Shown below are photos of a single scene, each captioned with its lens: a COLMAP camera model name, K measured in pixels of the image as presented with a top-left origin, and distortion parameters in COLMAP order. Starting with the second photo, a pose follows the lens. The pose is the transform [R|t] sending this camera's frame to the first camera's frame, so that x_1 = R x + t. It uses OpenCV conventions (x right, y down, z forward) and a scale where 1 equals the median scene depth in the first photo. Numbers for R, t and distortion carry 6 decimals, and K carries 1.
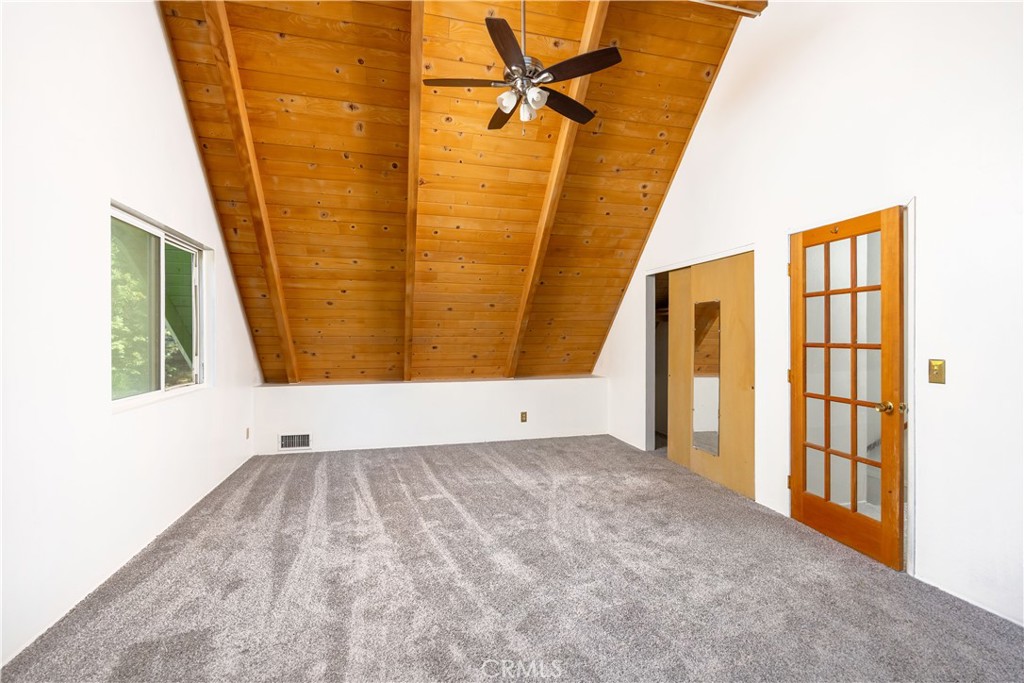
lens RADIAL K [[455.8, 0, 509.7], [0, 455.8, 337.2], [0, 0, 1]] dist [-0.012217, 0.000236]
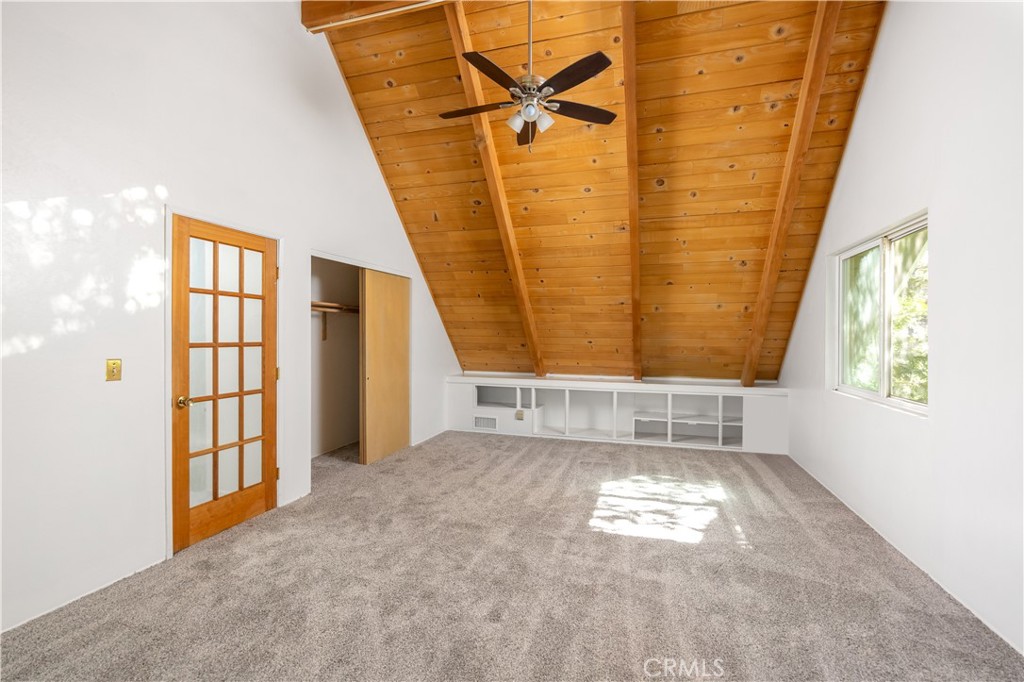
lens RADIAL K [[455.8, 0, 509.7], [0, 455.8, 341.6], [0, 0, 1]] dist [-0.012217, 0.000236]
pose [[-0.851282, -0.004374, 0.524690, -0.386462], [-0.000235, 0.999968, 0.007956, 0.002668], [-0.524708, 0.006650, -0.851256, 1.532302]]
